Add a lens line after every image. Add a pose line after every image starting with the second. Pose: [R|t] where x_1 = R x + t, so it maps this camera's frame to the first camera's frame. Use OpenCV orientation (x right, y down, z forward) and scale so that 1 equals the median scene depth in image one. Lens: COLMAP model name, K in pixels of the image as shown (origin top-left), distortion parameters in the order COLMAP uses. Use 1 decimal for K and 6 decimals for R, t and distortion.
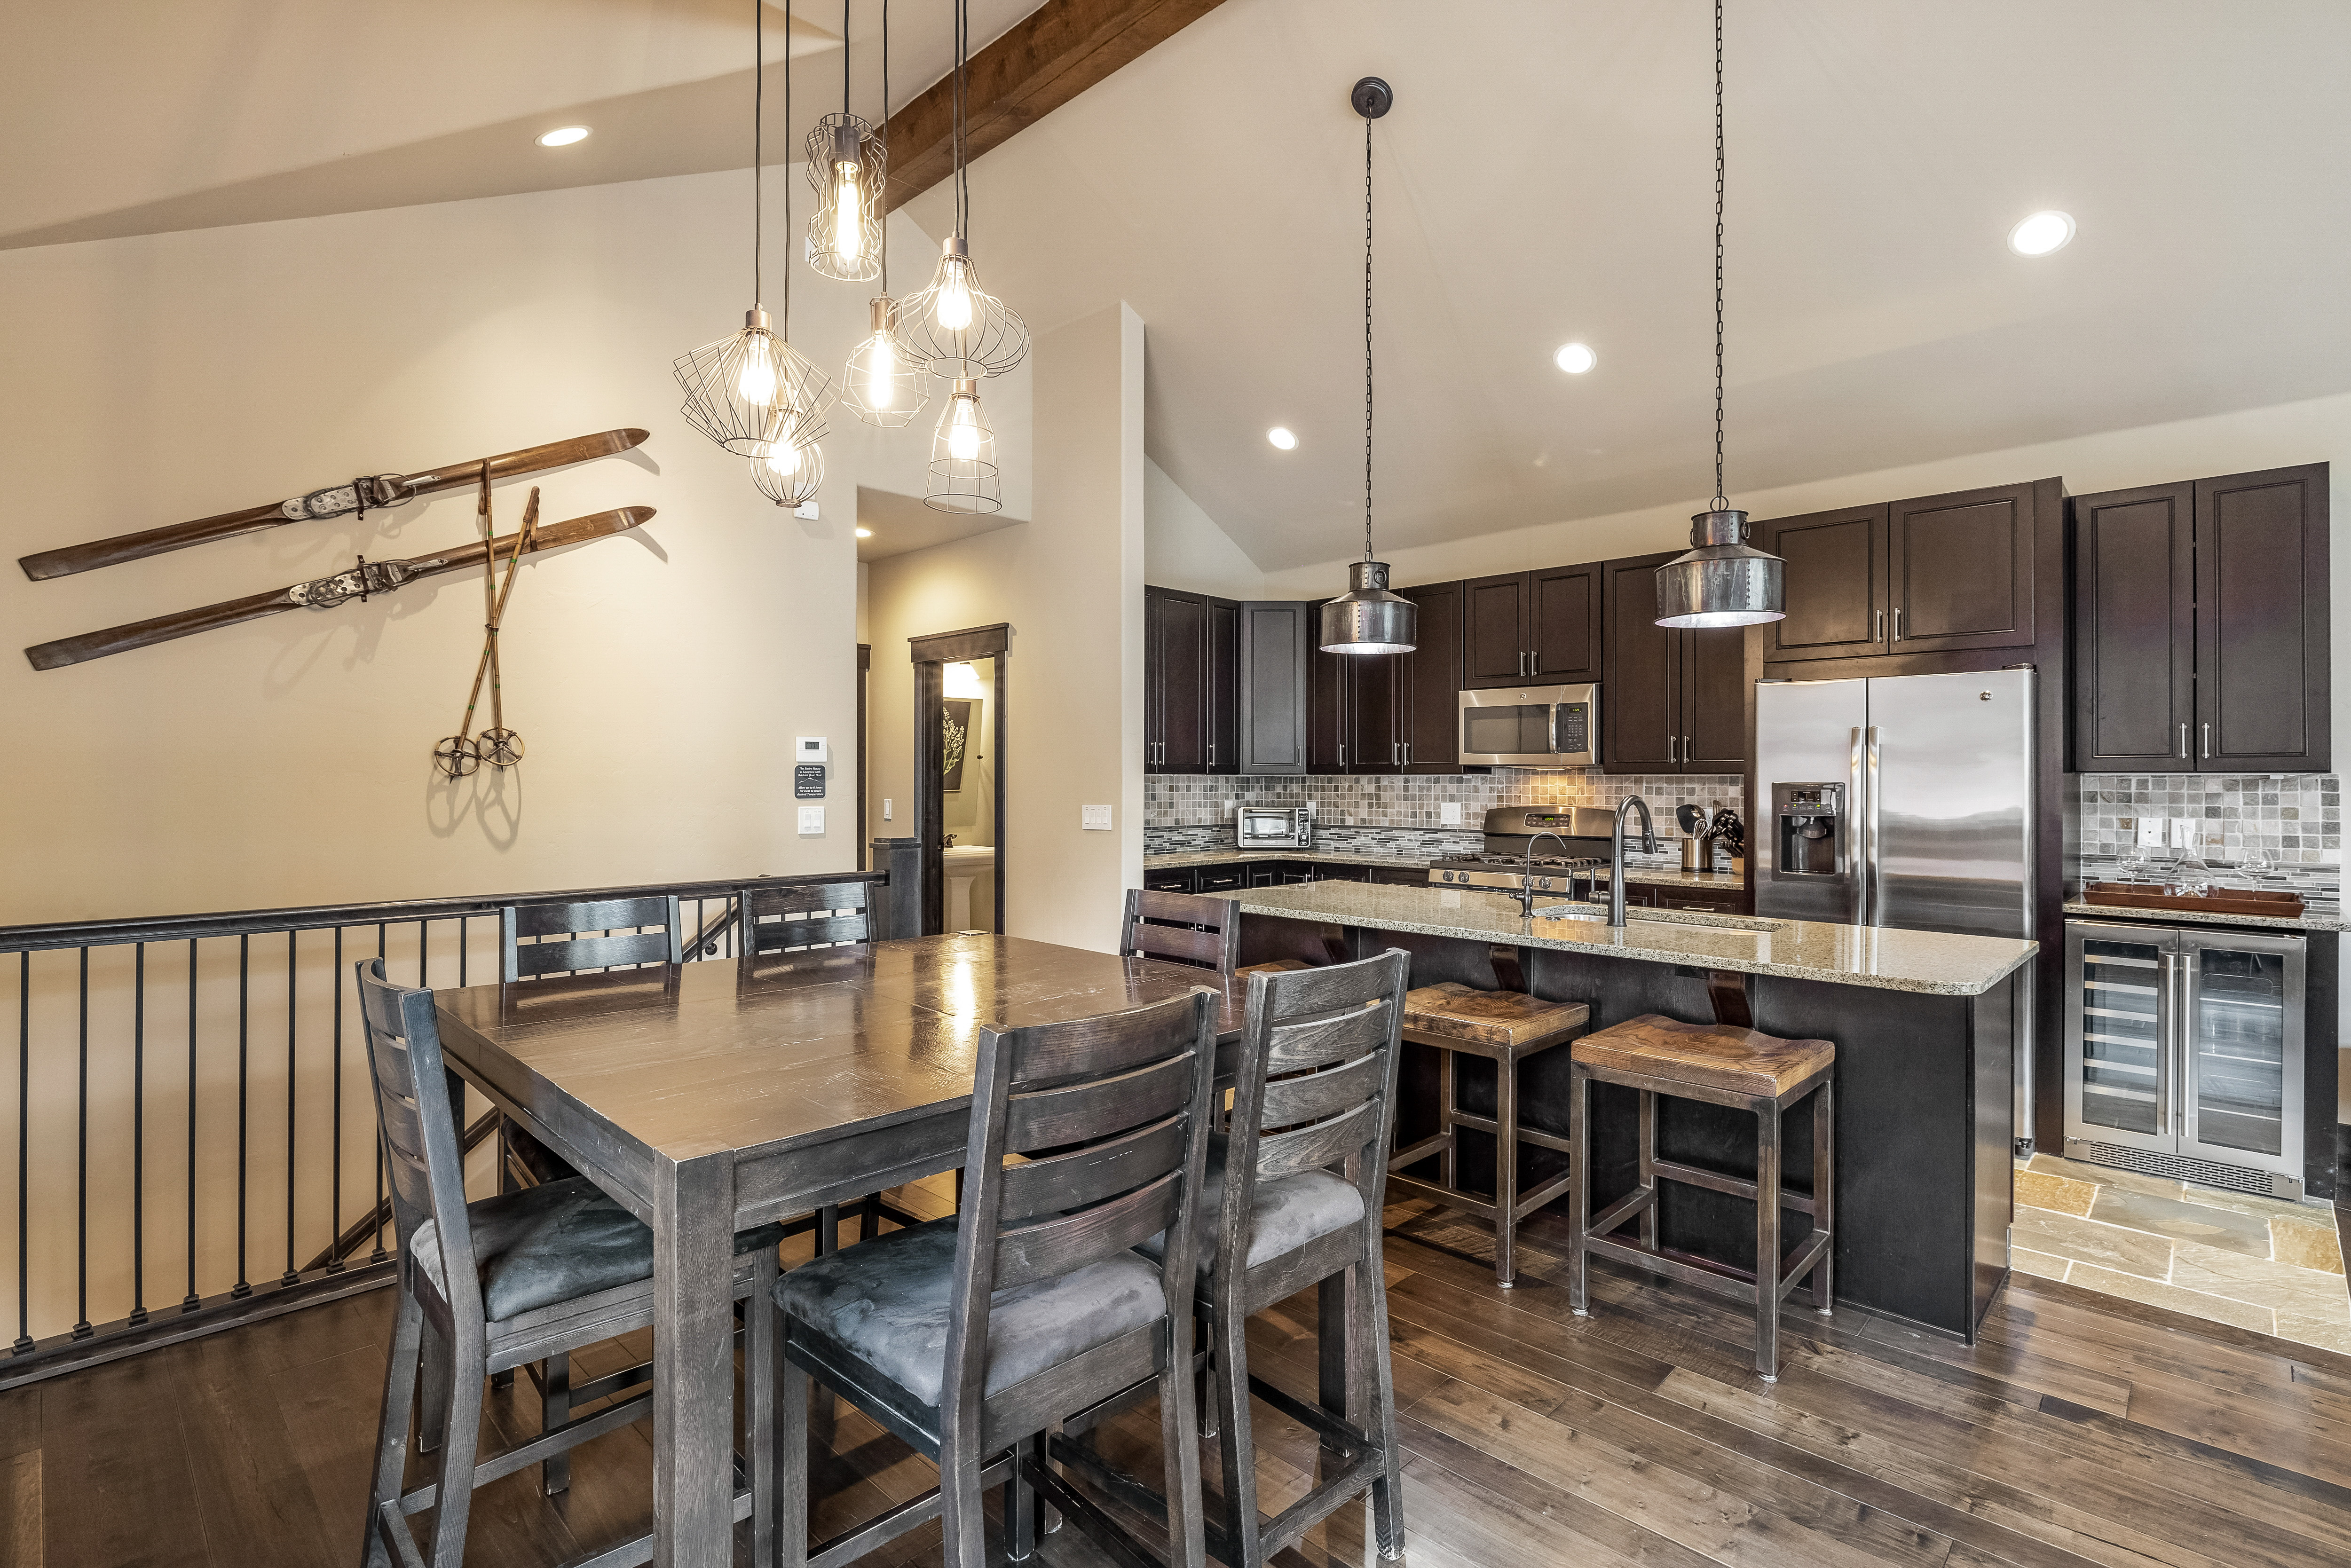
lens RADIAL K [[1123.1, 0, 1185.7], [0, 1123.1, 771.8], [0, 0, 1]] dist [-0.001238, 0.001131]
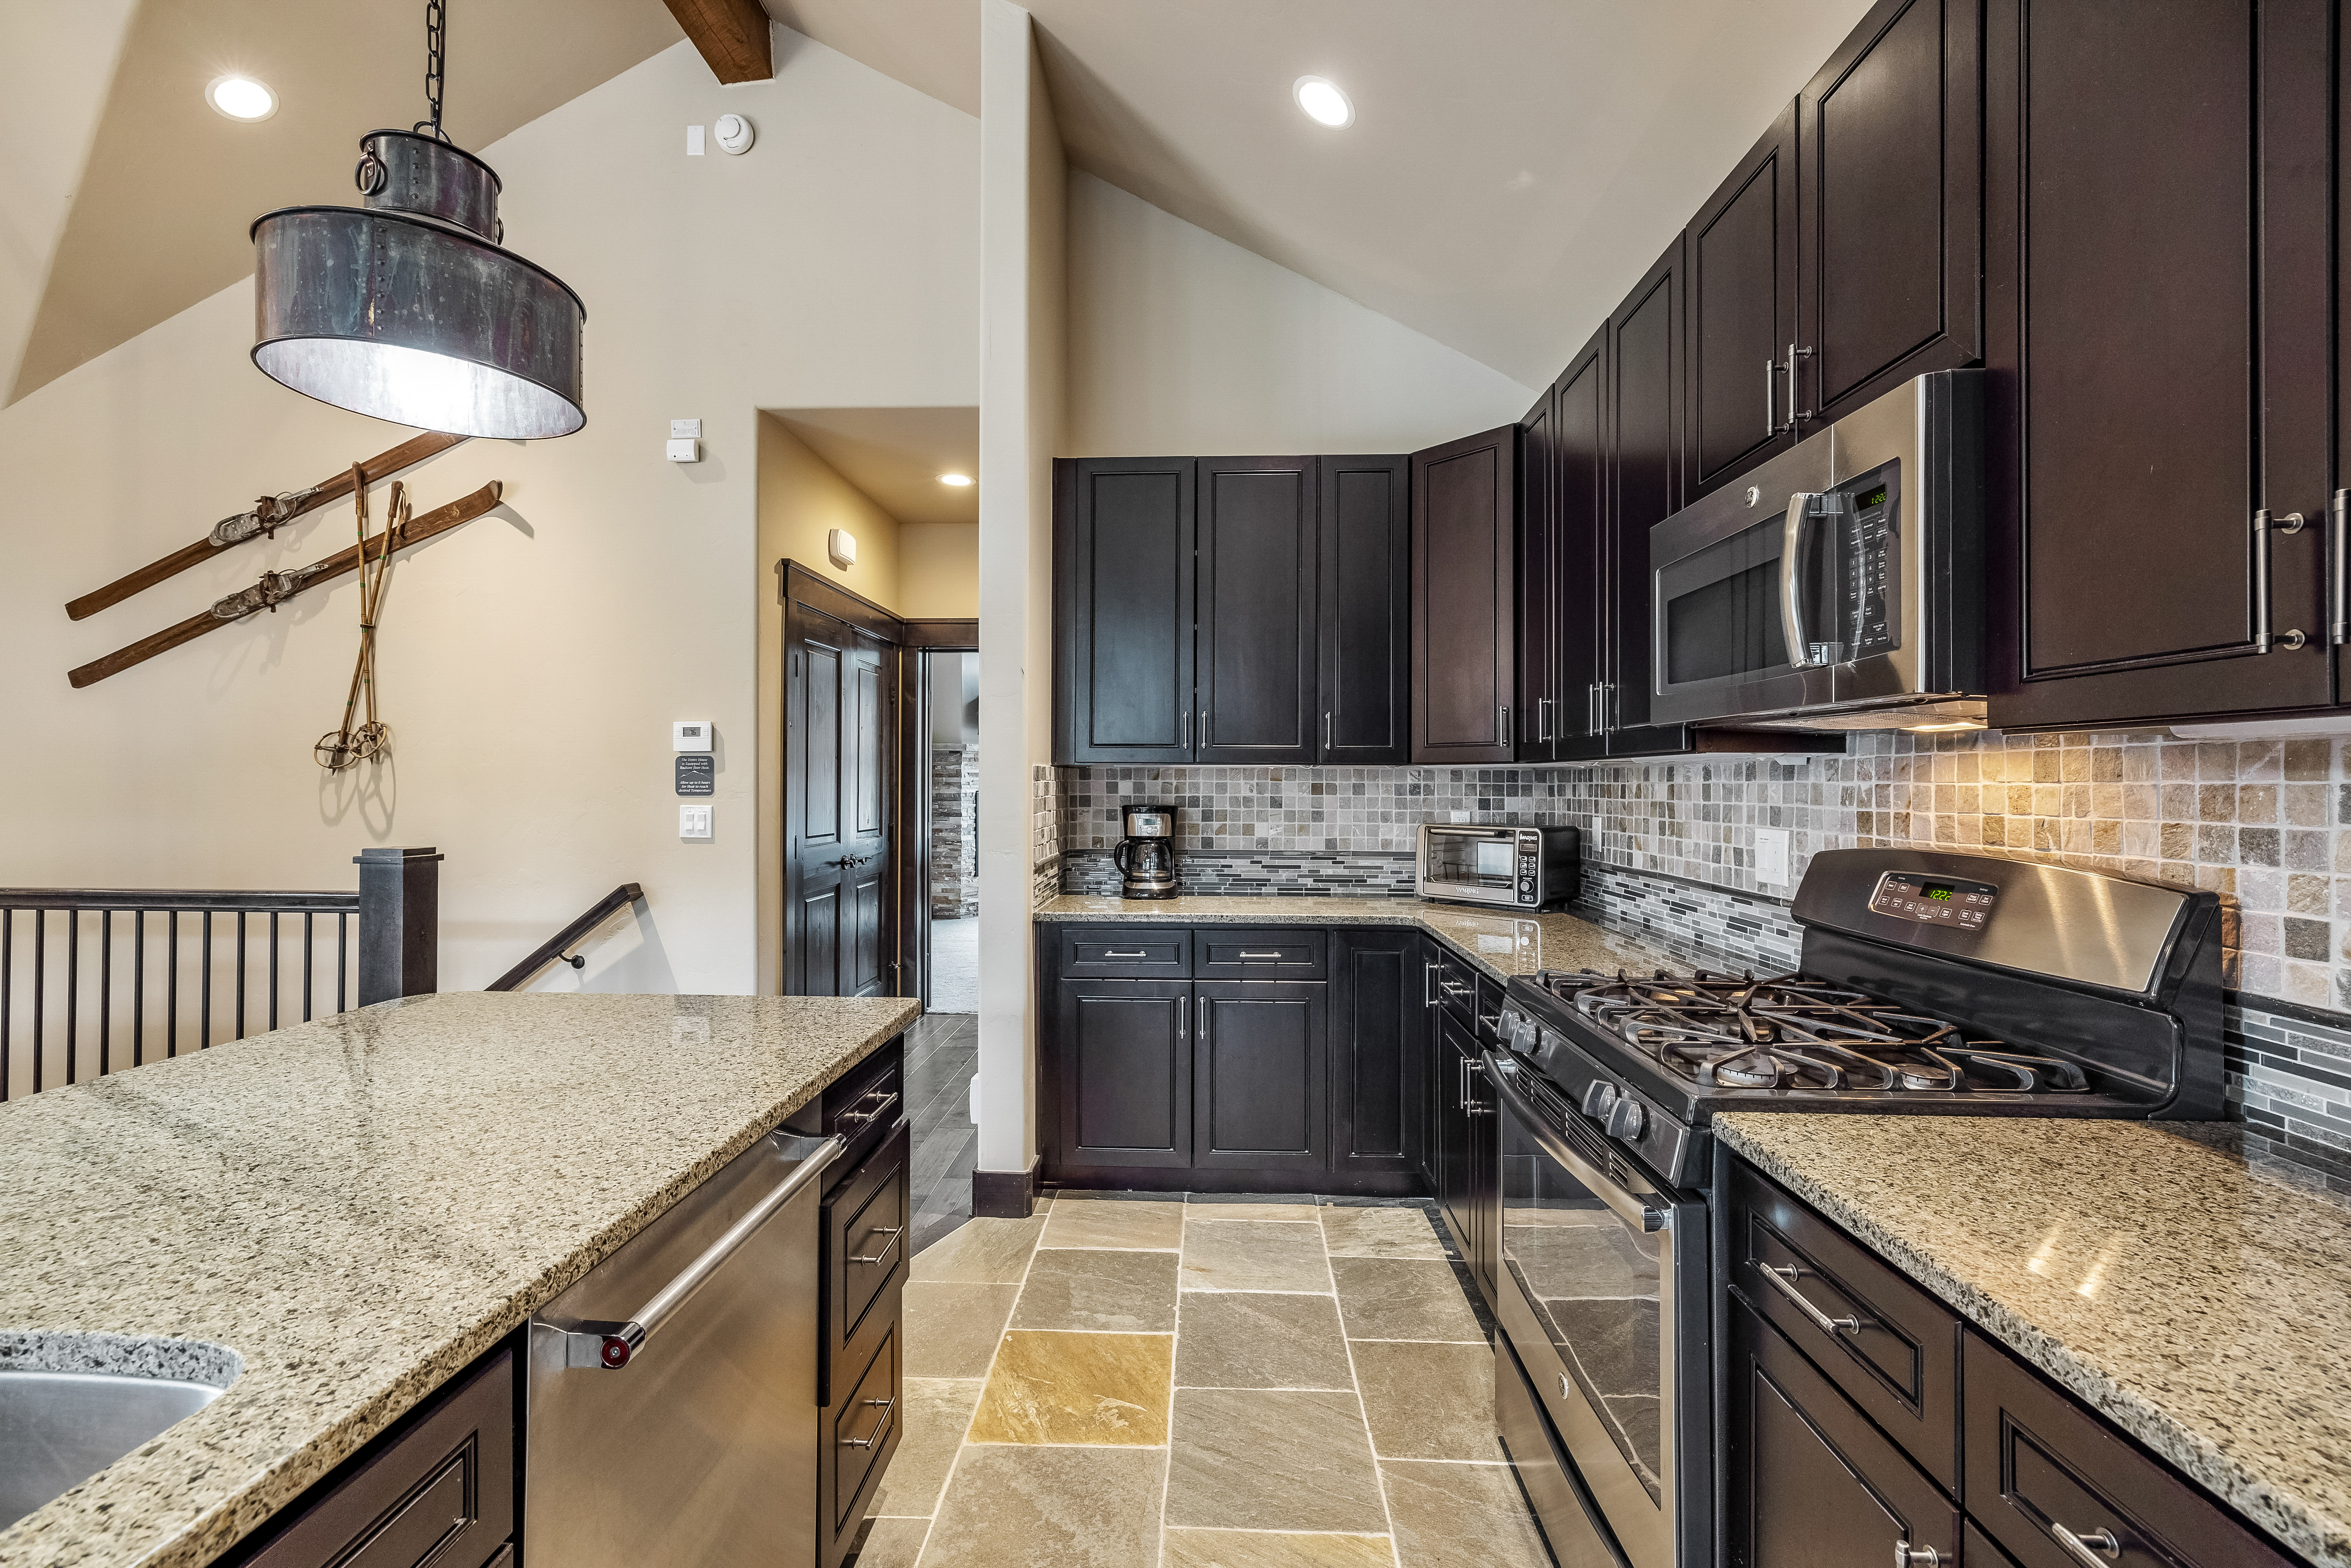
lens RADIAL K [[989.6, 0, 1164.6], [0, 989.6, 773.9], [0, 0, 1]] dist [-0.002879, 0.000780]
pose [[0.656940, -0.005495, -0.753923, 0.541953], [0.001990, 0.999983, -0.005555, 0.015155], [0.753941, 0.002149, 0.656939, 0.940637]]
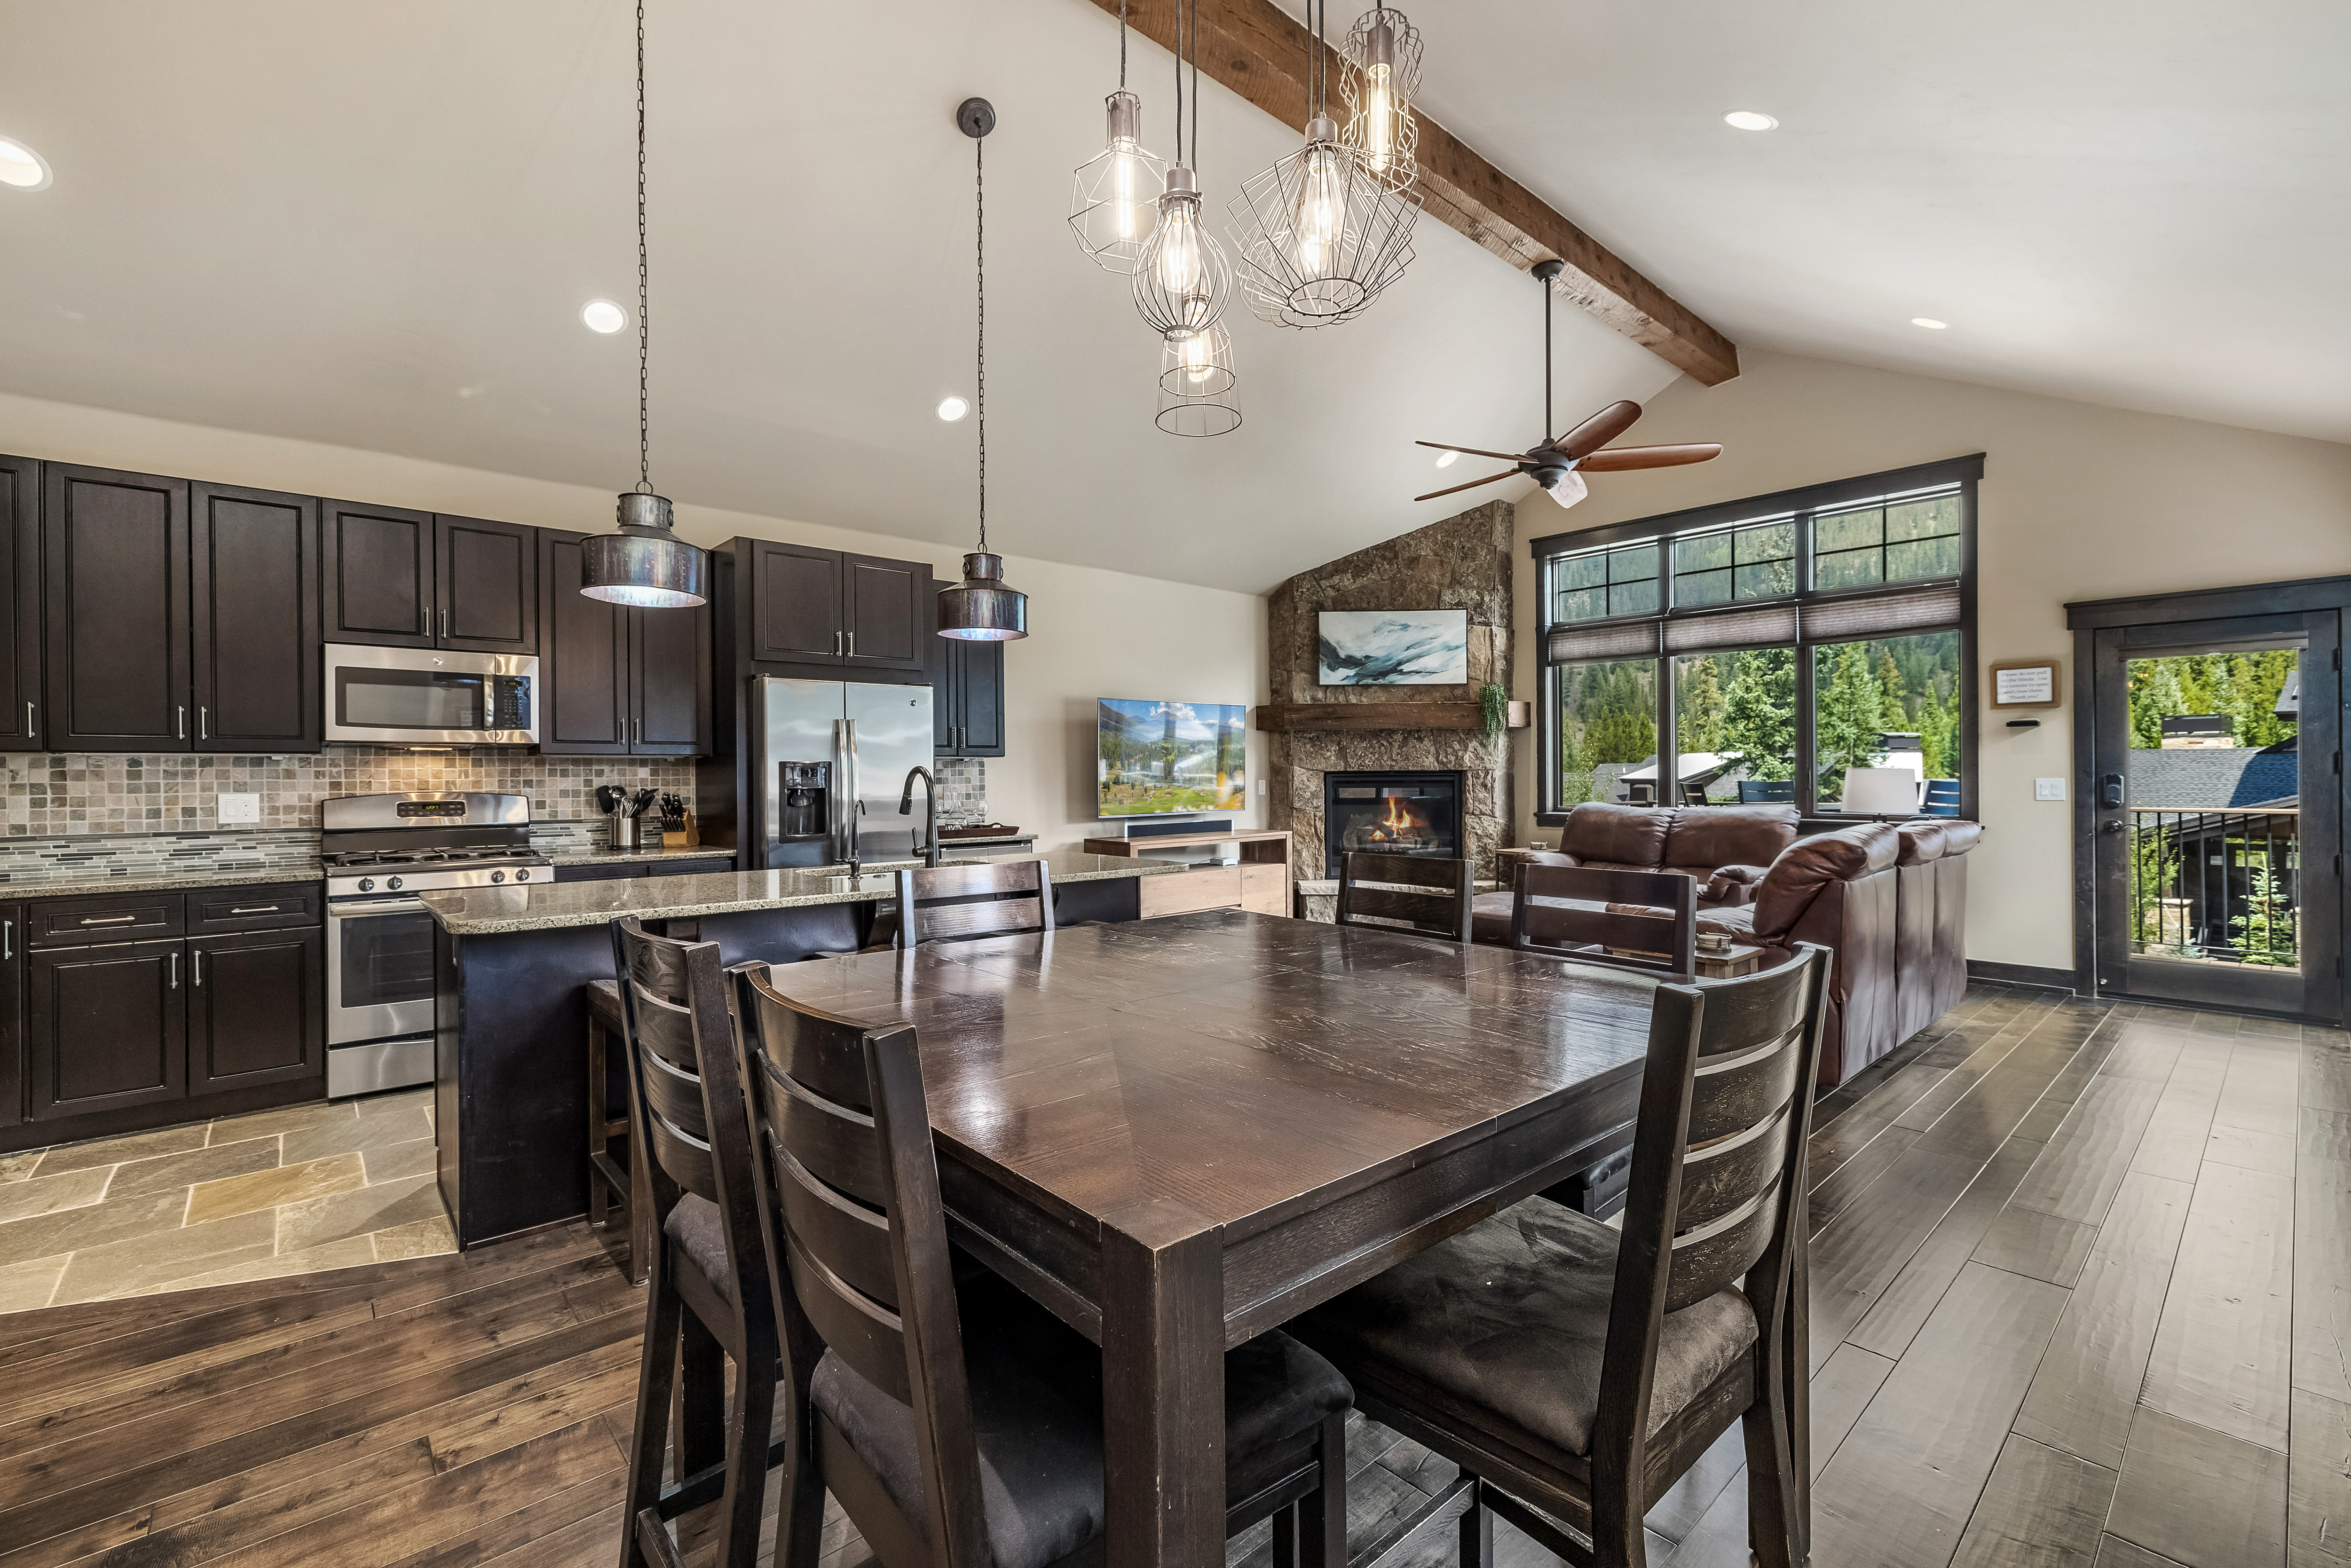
lens RADIAL K [[989.6, 0, 1166.9], [0, 989.6, 776.8], [0, 0, 1]] dist [-0.002879, 0.000780]
pose [[0.081831, -0.004876, 0.996634, -0.532258], [0.003526, 0.999983, 0.004603, 0.024143], [-0.996640, 0.003137, 0.081847, 0.535334]]
